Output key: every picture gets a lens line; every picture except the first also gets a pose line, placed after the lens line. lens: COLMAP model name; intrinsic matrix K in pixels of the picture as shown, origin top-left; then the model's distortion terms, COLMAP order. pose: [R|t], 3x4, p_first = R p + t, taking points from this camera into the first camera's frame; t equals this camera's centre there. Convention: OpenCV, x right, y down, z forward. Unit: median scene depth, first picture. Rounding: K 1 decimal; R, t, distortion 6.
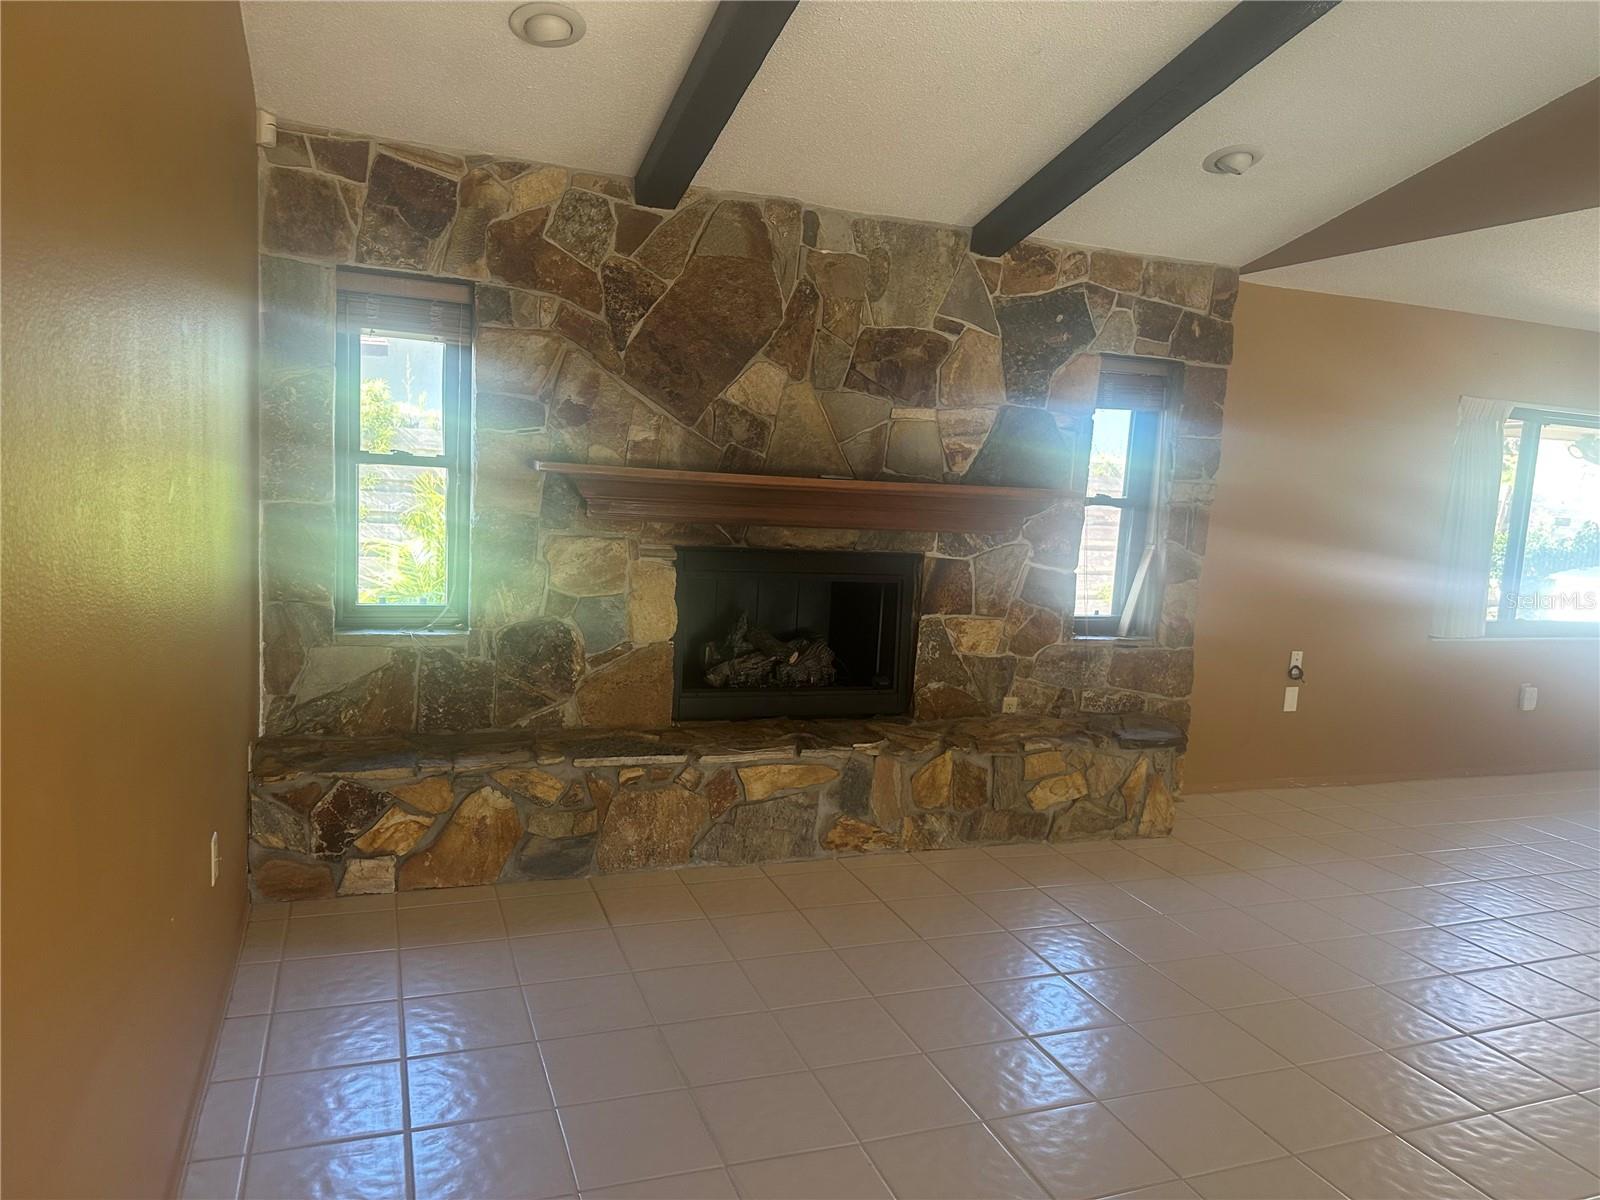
lens RADIAL K [[1091.7, 0, 801.3], [0, 1091.7, 613.7], [0, 0, 1]] dist [0.066937, -0.063369]
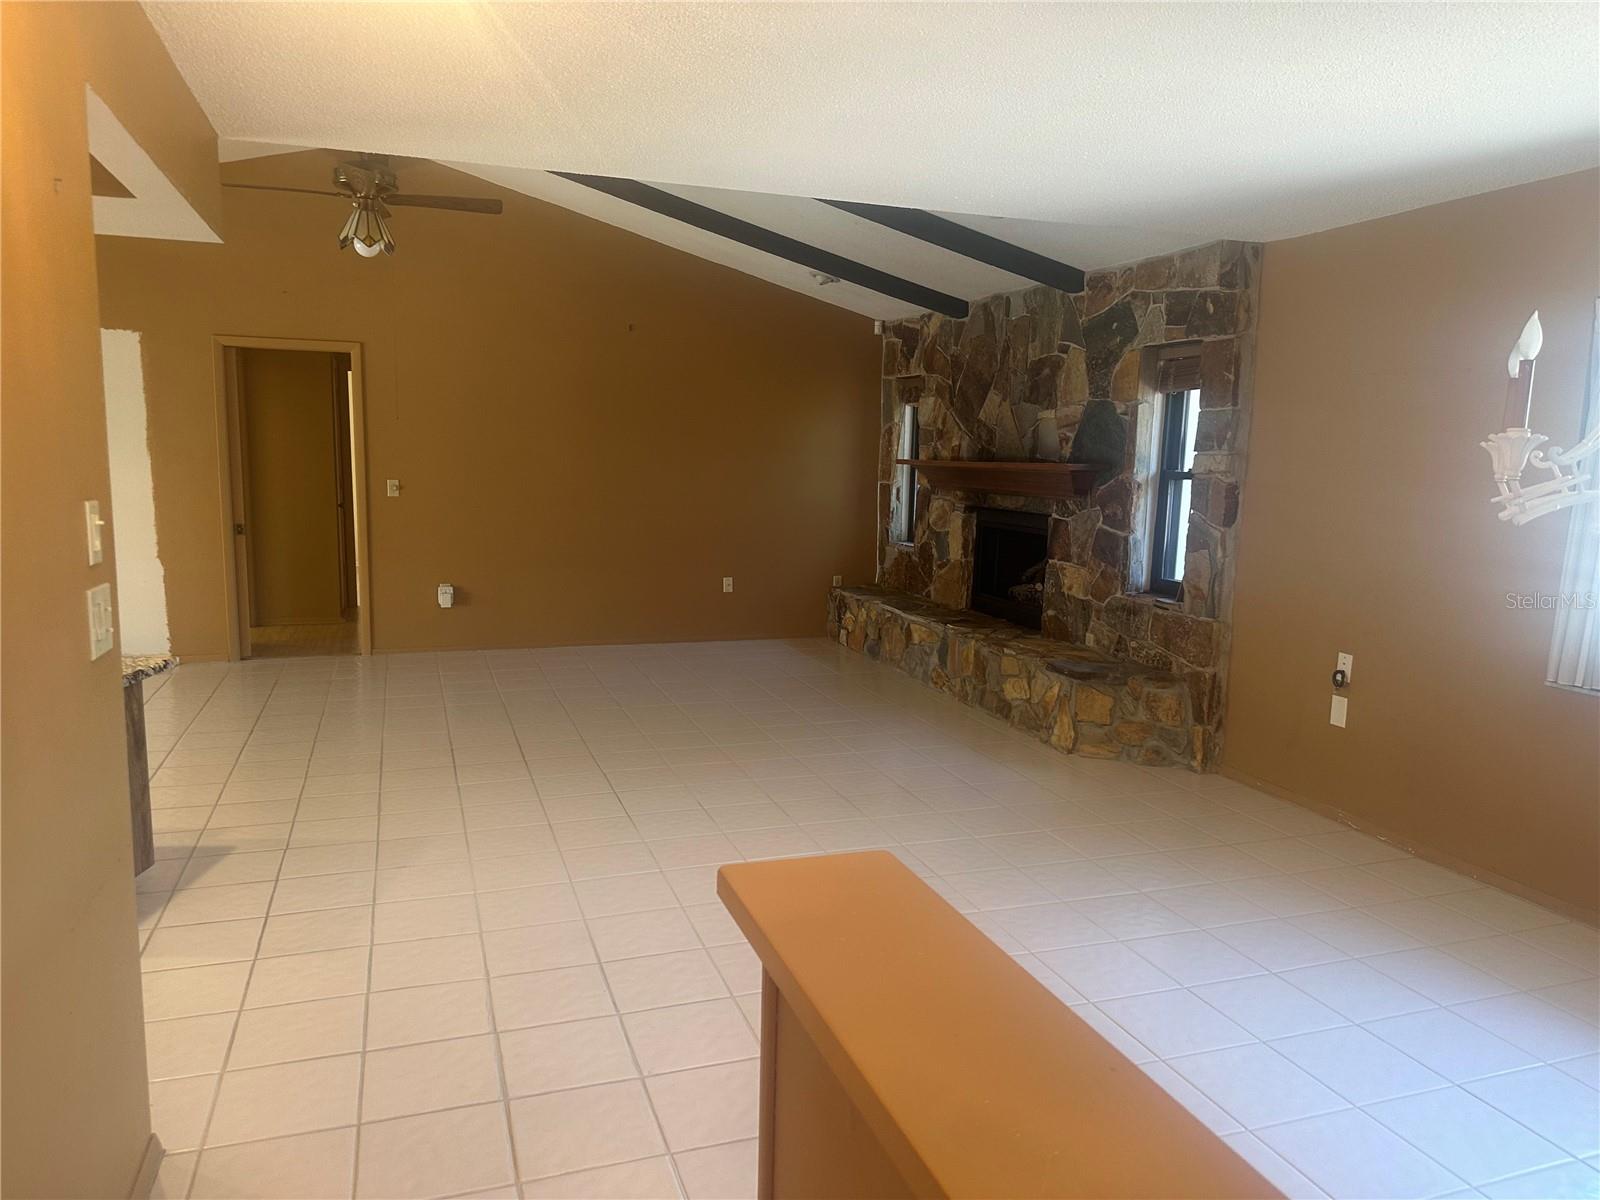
lens RADIAL K [[1130.2, 0, 795.2], [0, 1130.2, 613.3], [0, 0, 1]] dist [0.120580, -0.172005]
pose [[-0.023111, 0.082268, -0.996342, 1.586780], [-0.162503, 0.983045, 0.084939, -0.001756], [0.986437, 0.163872, -0.009351, 0.725400]]
